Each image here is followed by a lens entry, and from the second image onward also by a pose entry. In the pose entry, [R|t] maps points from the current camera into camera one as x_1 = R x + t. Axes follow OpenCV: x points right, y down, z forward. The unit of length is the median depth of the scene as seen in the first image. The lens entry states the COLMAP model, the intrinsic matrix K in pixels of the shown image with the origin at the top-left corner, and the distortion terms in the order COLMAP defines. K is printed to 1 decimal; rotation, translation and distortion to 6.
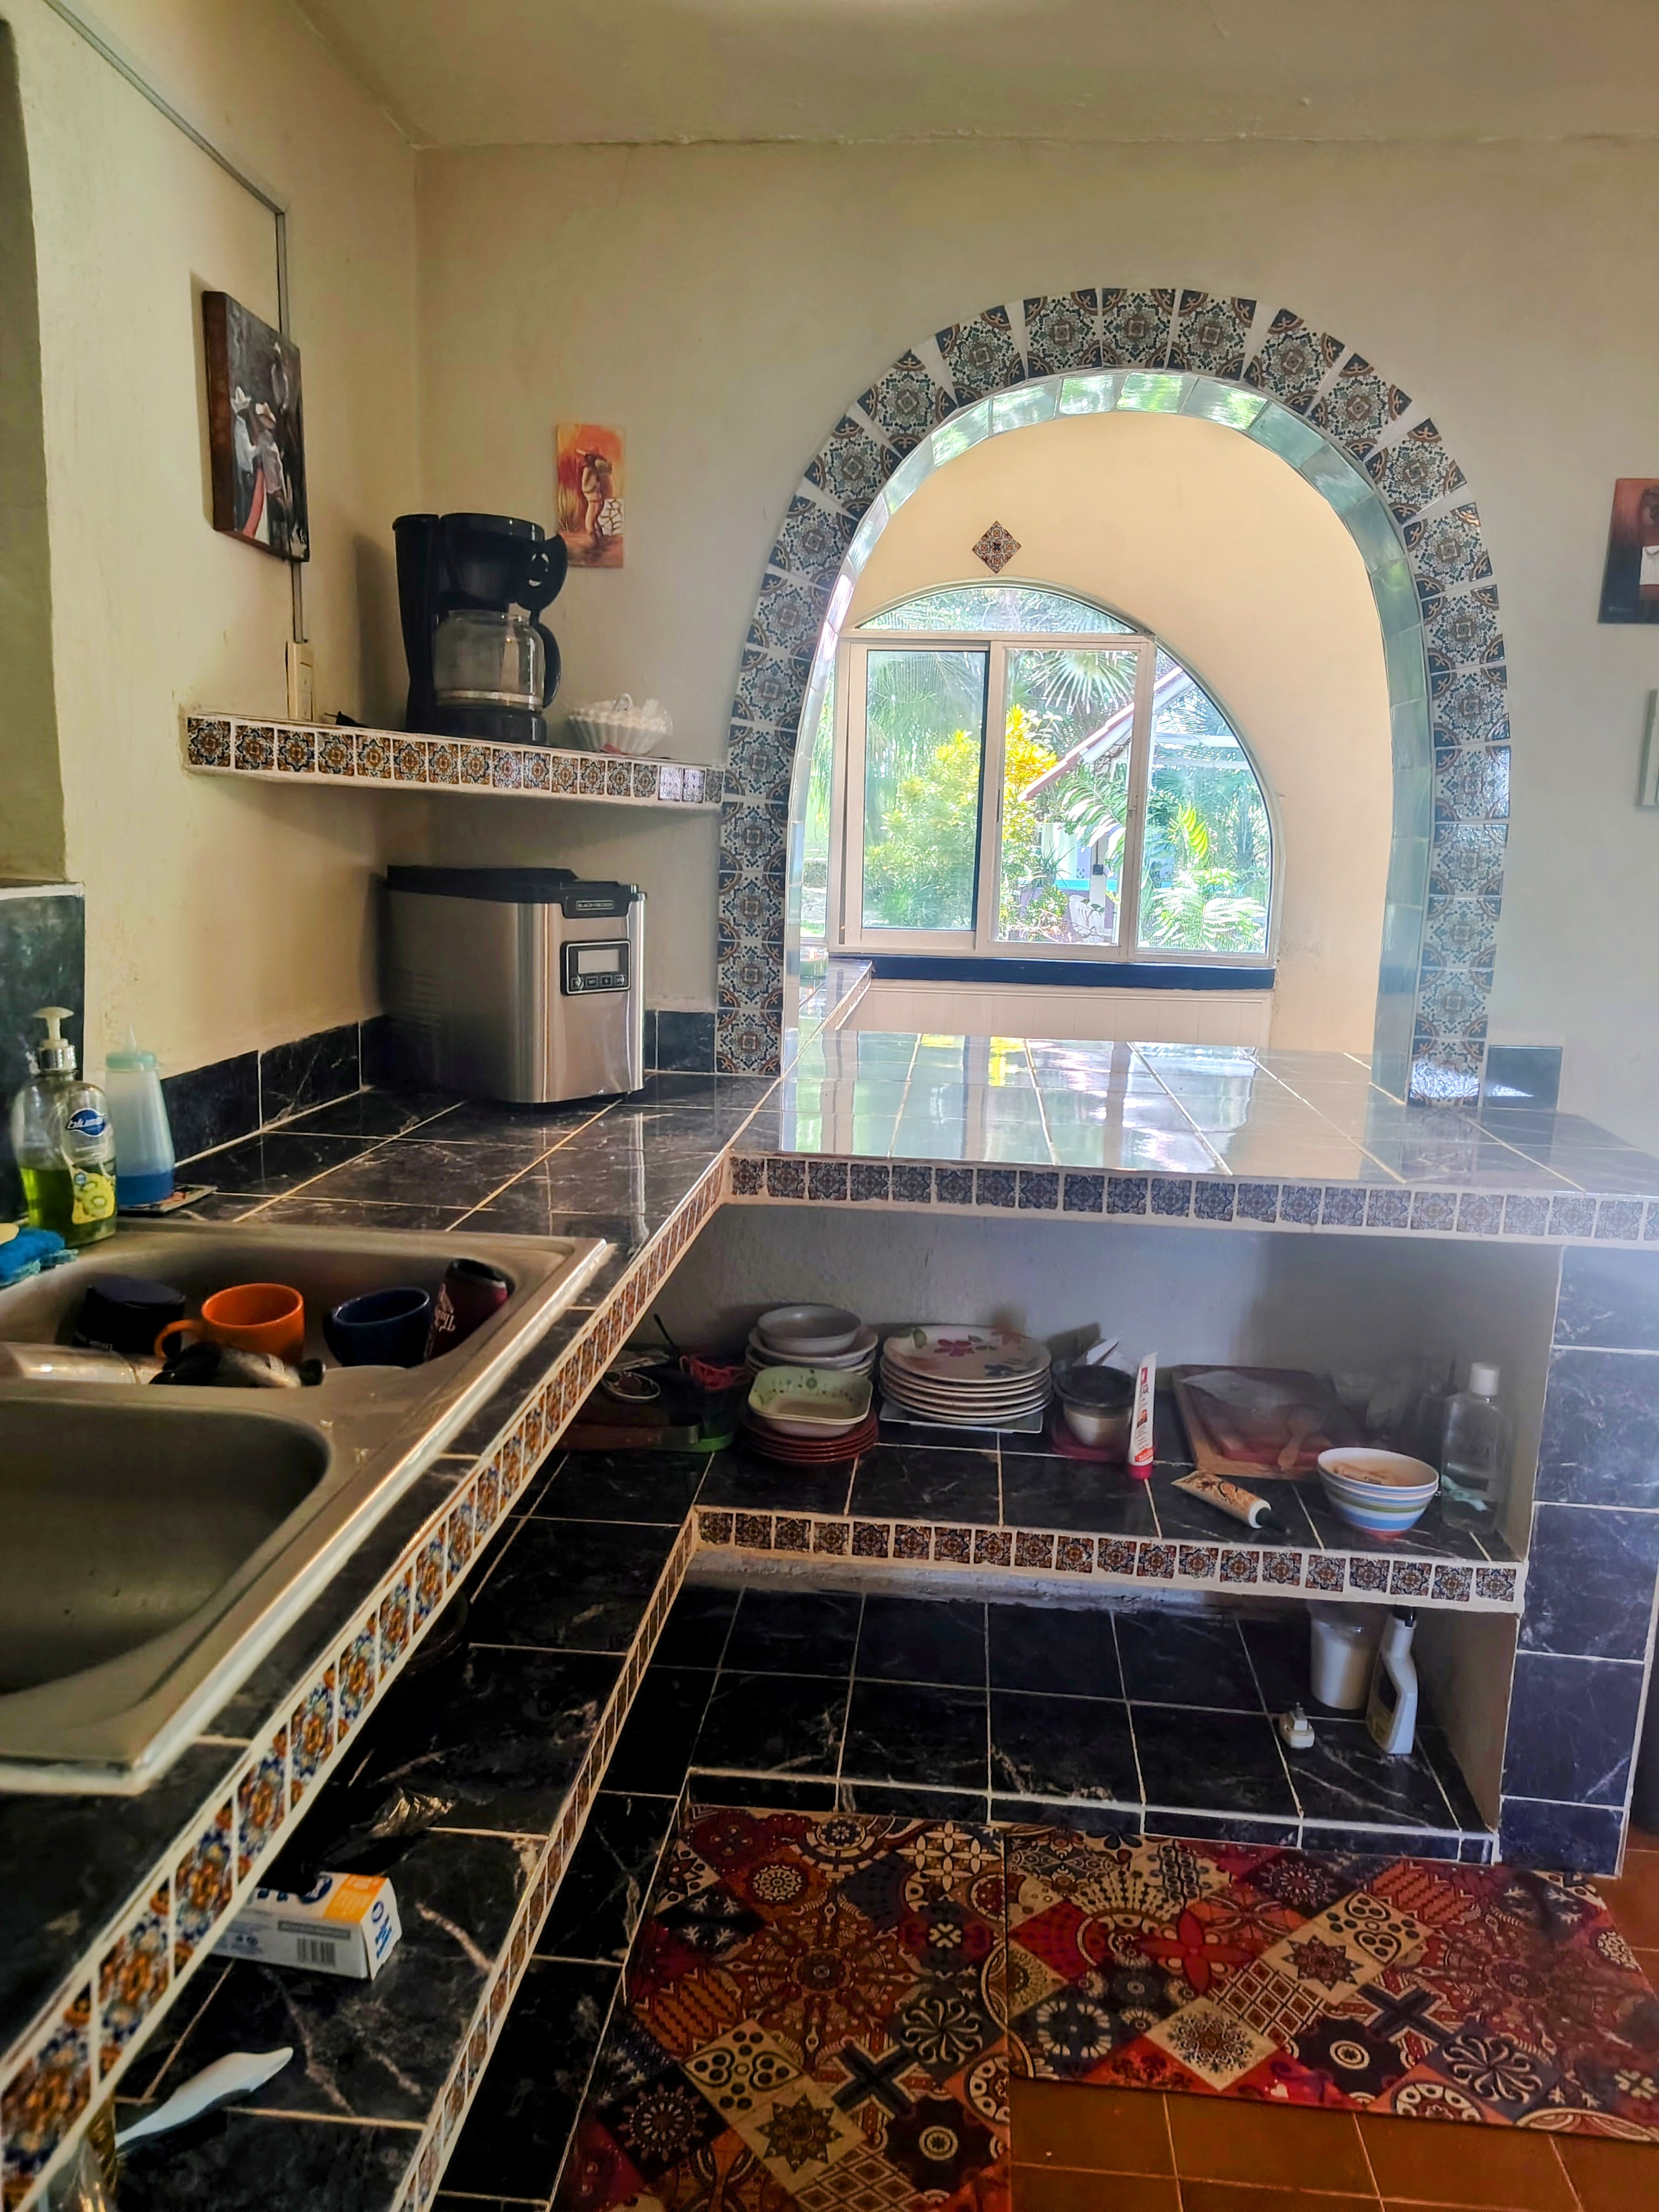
lens RADIAL K [[1527.9, 0, 849.5], [0, 1527.9, 1118.9], [0, 0, 1]] dist [0.039337, -0.033629]
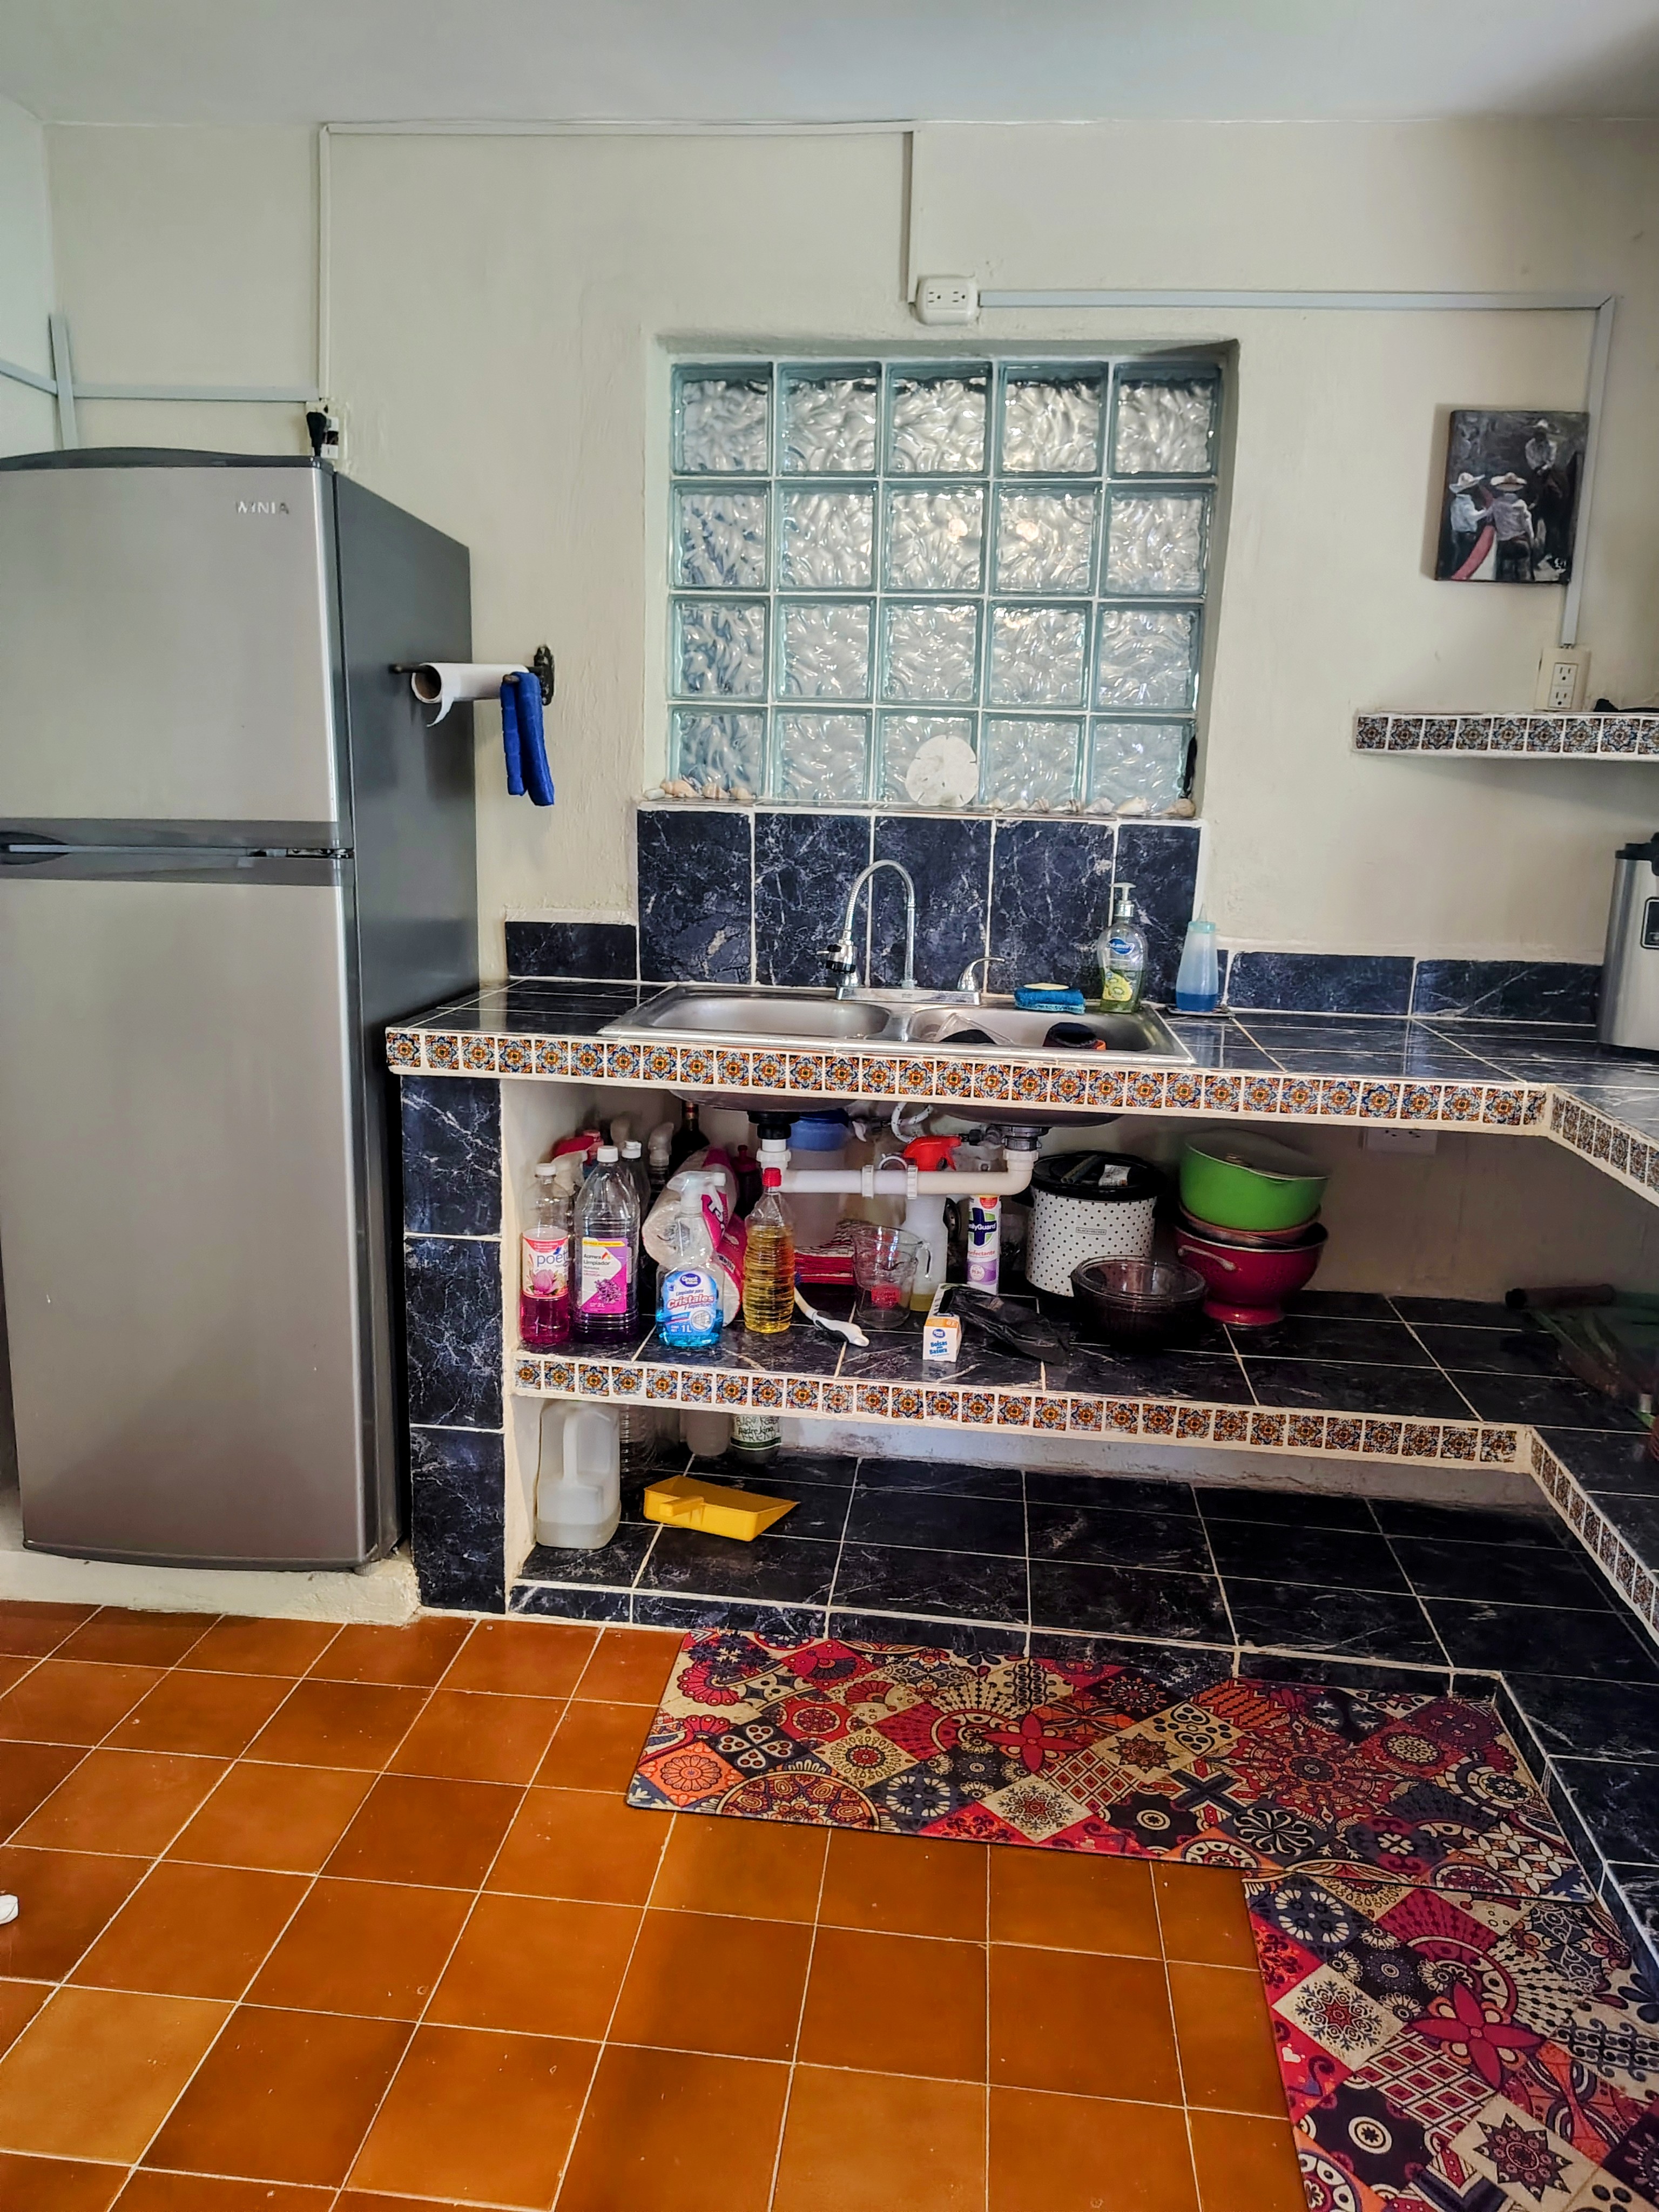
lens RADIAL K [[1527.9, 0, 835.3], [0, 1527.9, 1121.3], [0, 0, 1]] dist [0.039337, -0.033629]
pose [[-0.022615, 0.183637, -0.982734, 1.031909], [-0.215126, 0.959064, 0.184164, -0.047475], [0.976324, 0.215577, 0.017815, 0.524941]]
